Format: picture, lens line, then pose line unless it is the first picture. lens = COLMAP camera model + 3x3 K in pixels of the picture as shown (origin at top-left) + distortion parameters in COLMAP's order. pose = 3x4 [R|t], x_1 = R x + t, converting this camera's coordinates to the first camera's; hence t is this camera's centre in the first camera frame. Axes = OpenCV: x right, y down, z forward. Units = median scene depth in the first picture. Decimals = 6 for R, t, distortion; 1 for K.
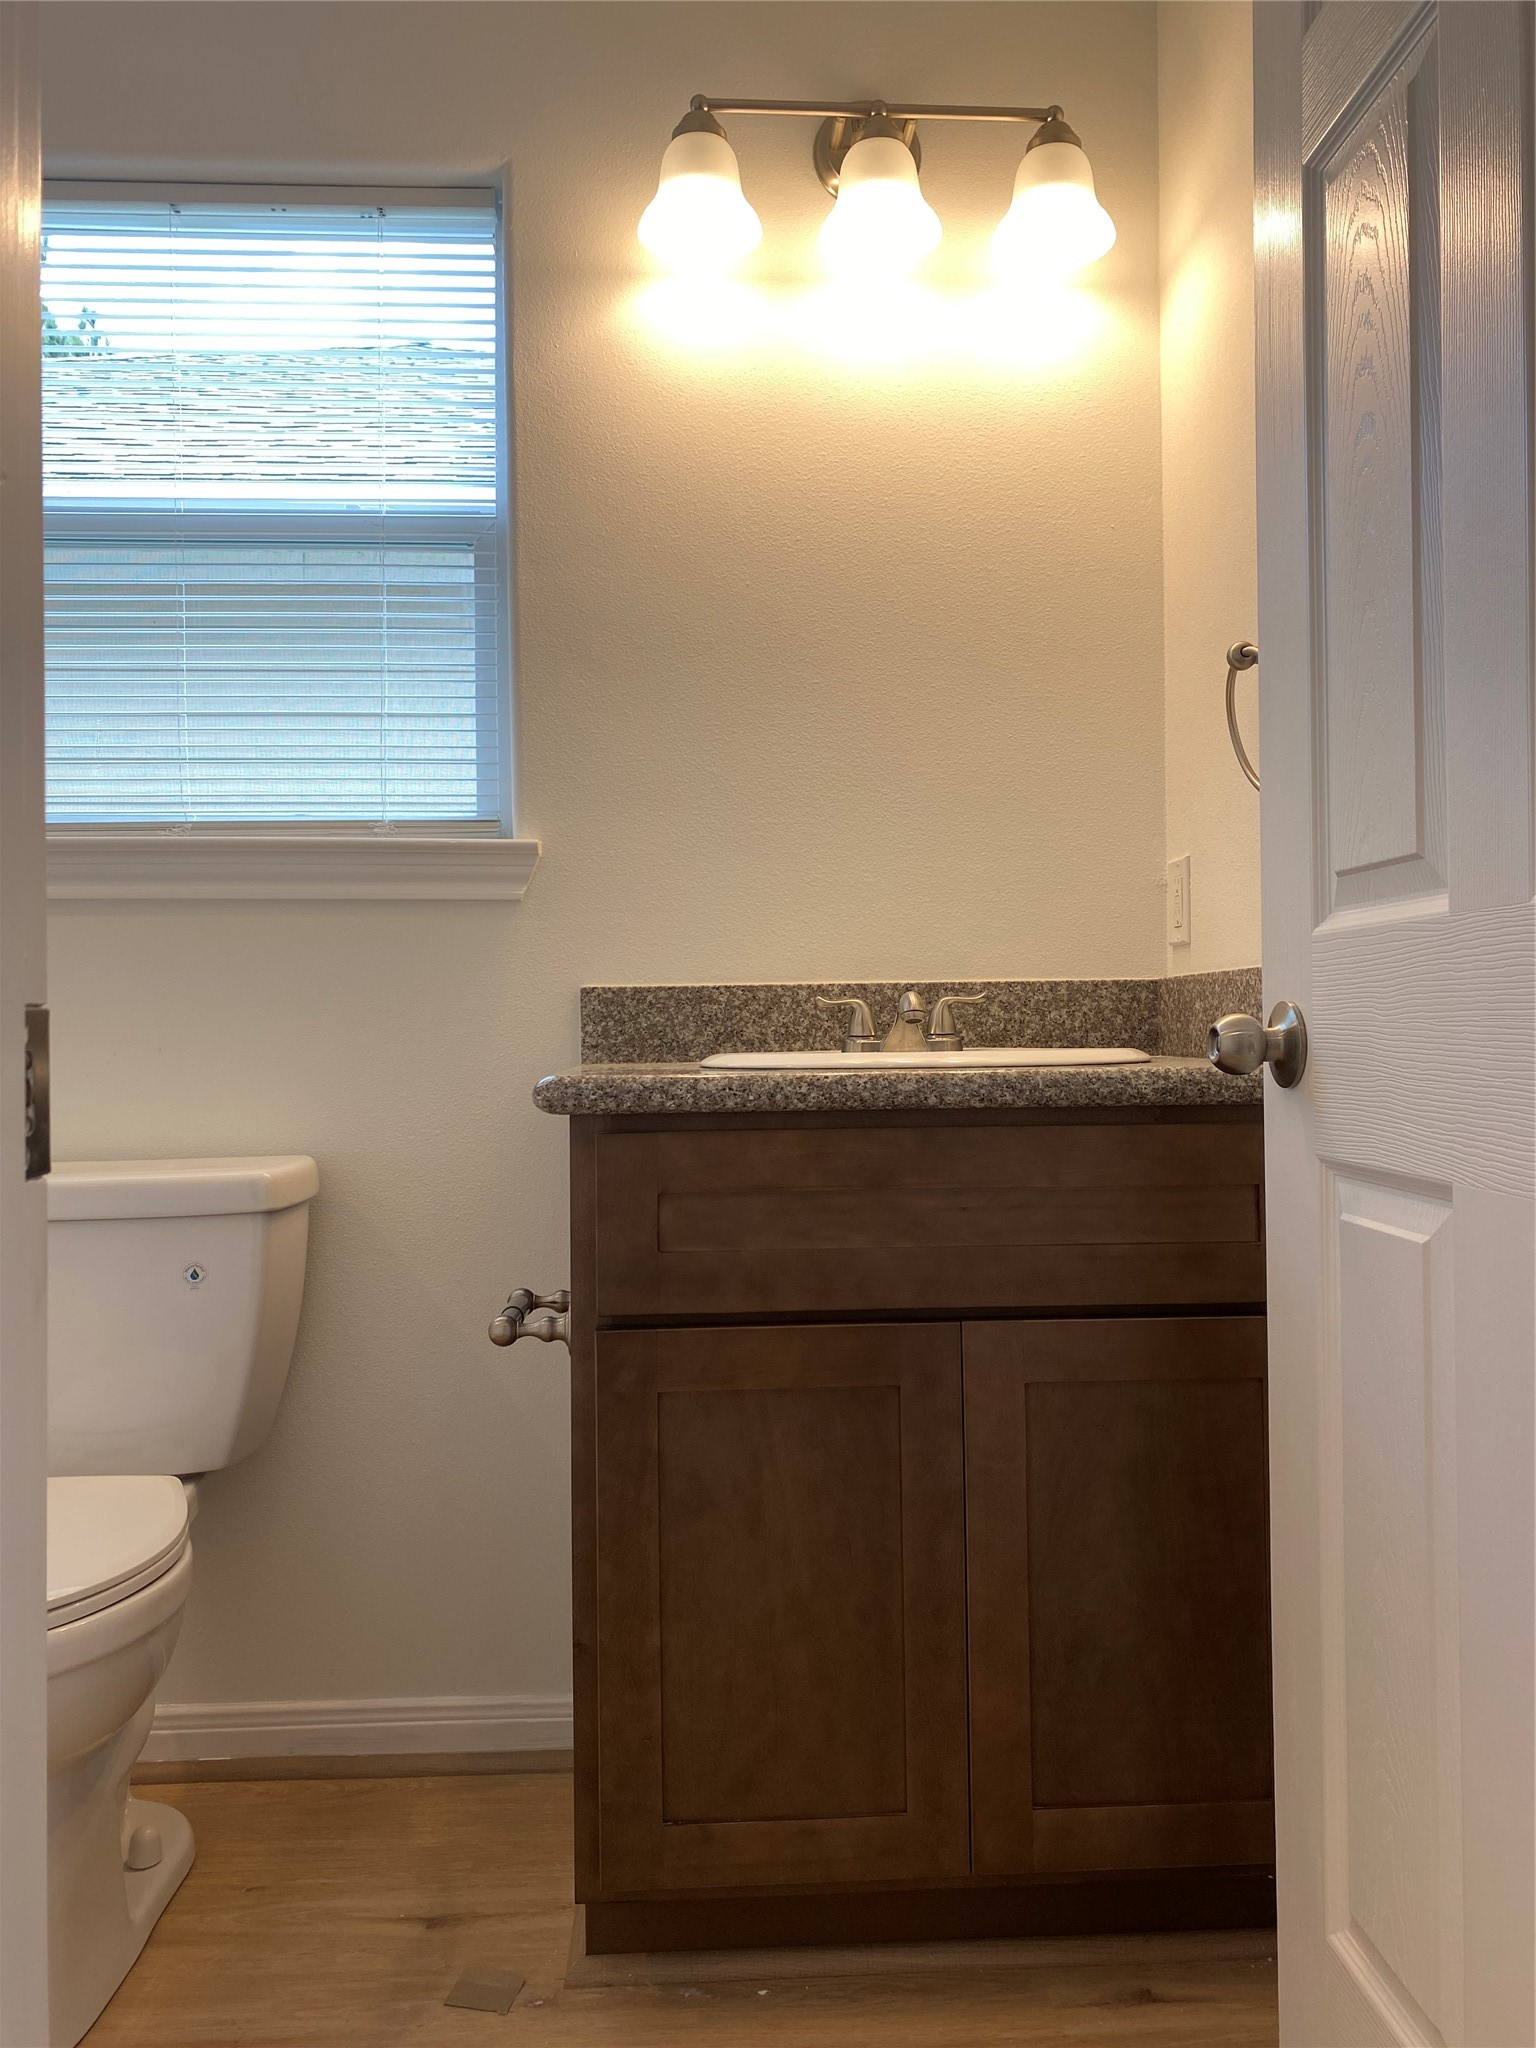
lens RADIAL K [[1555.1, 0, 764.9], [0, 1555.1, 1027.2], [0, 0, 1]] dist [0.026450, -0.015891]
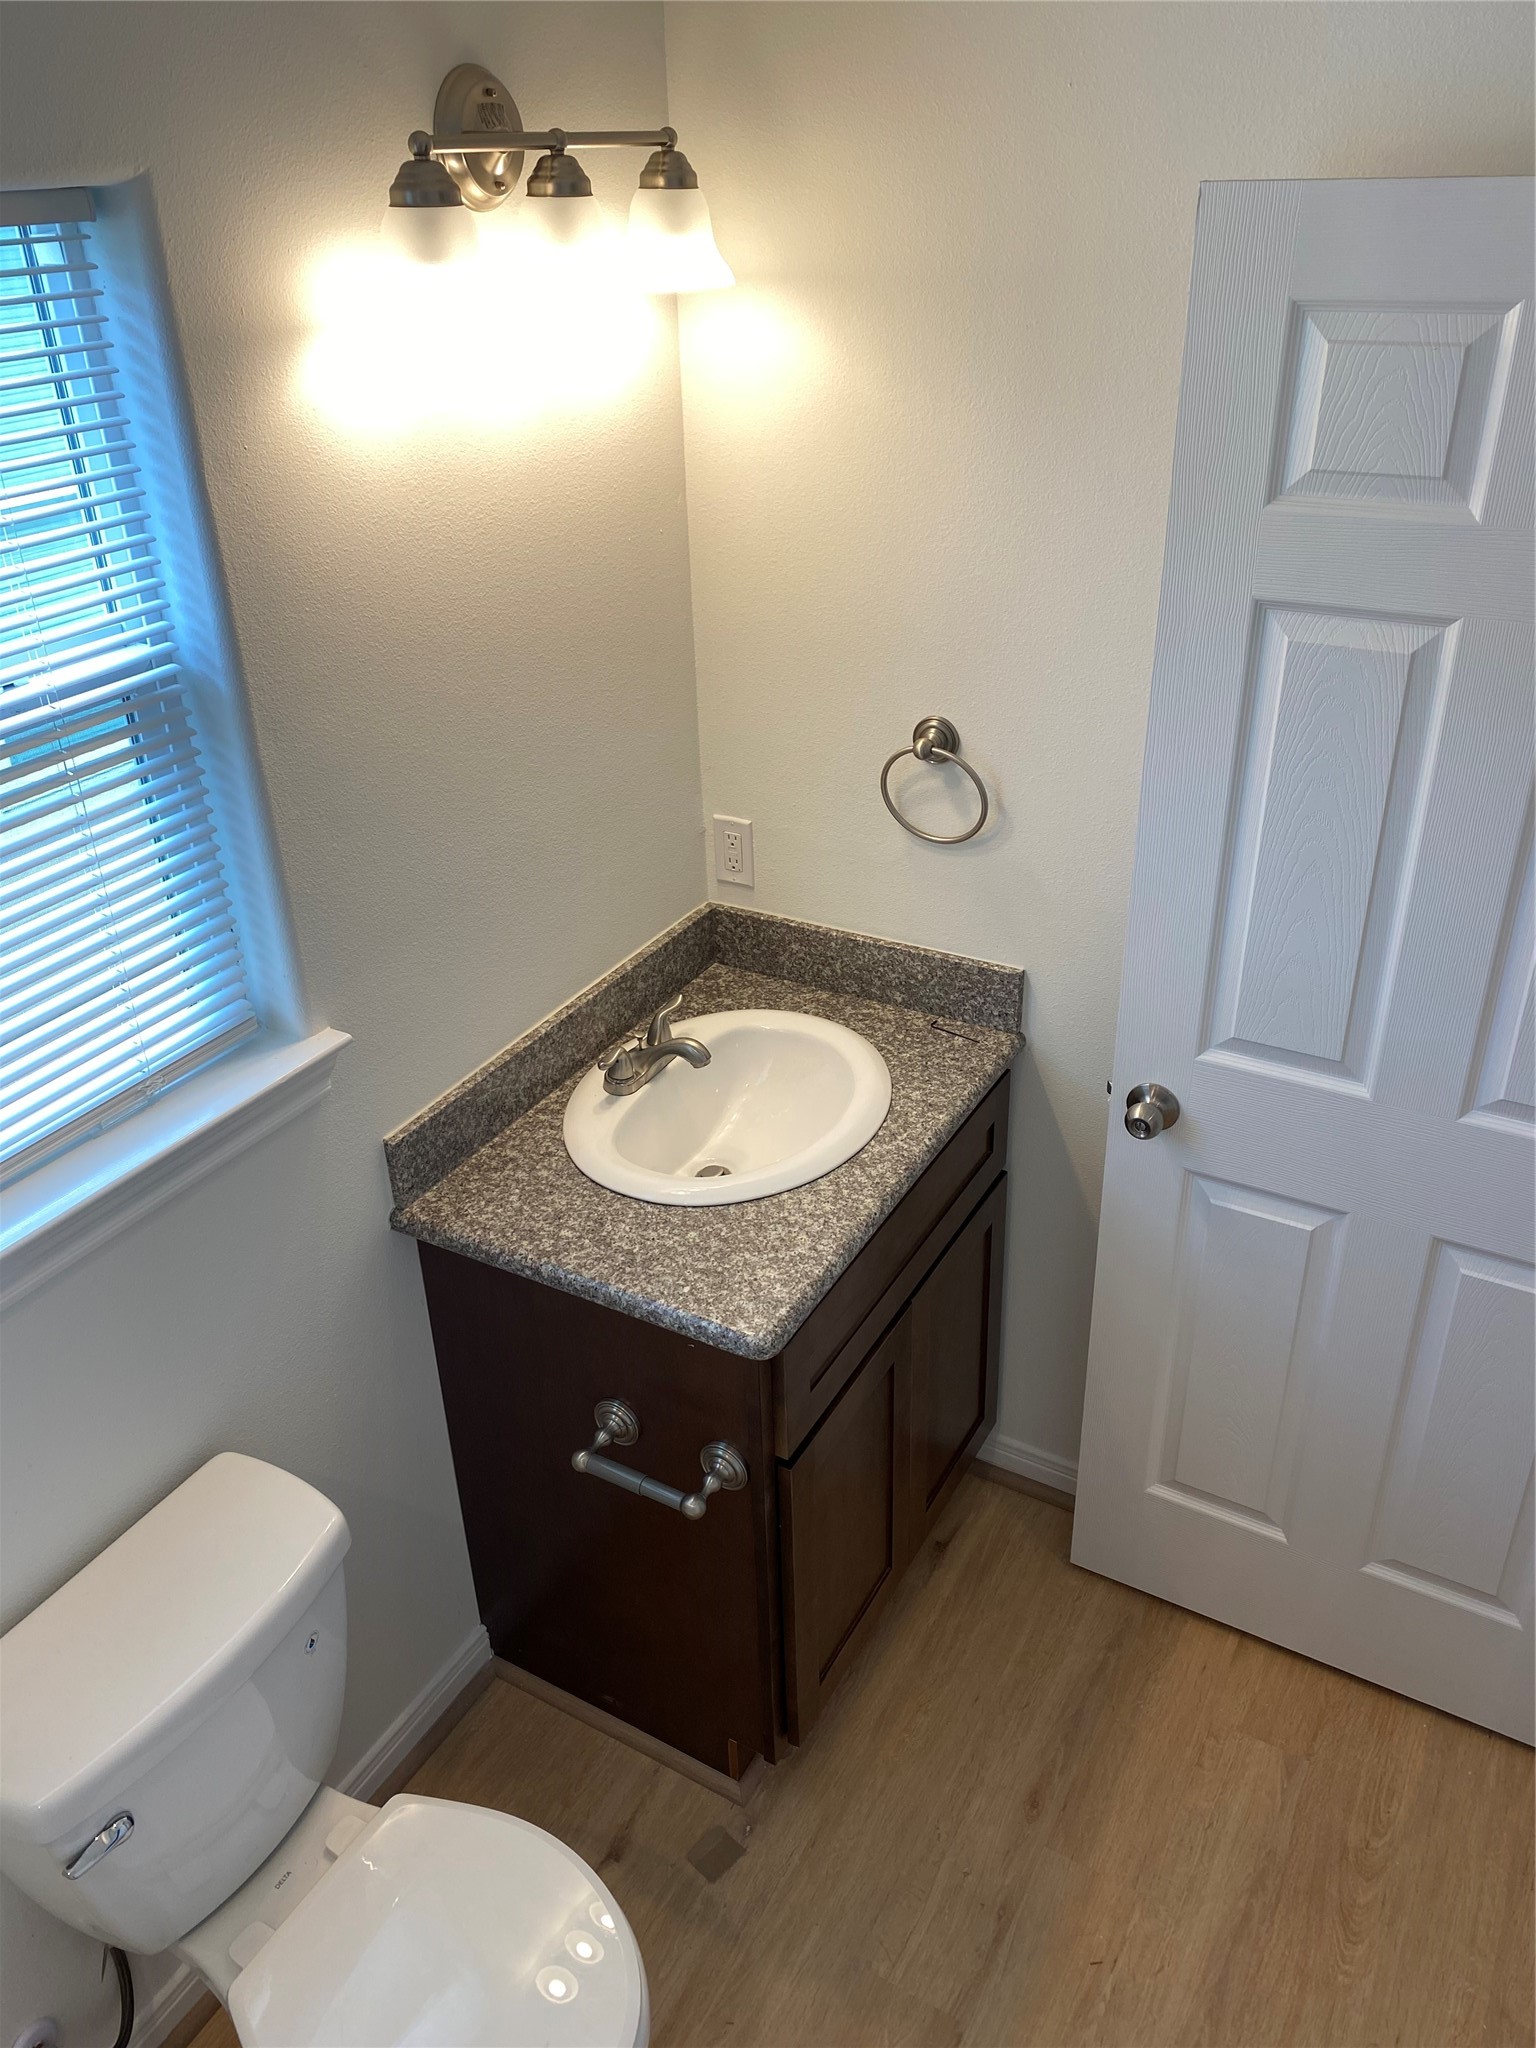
lens RADIAL K [[1555.1, 0, 769.7], [0, 1555.1, 1020.9], [0, 0, 1]] dist [0.026450, -0.015891]
pose [[0.542197, -0.418351, 0.728701, -0.663403], [0.022203, 0.874072, 0.485288, -0.555173], [-0.839958, -0.246942, 0.483208, 0.355241]]
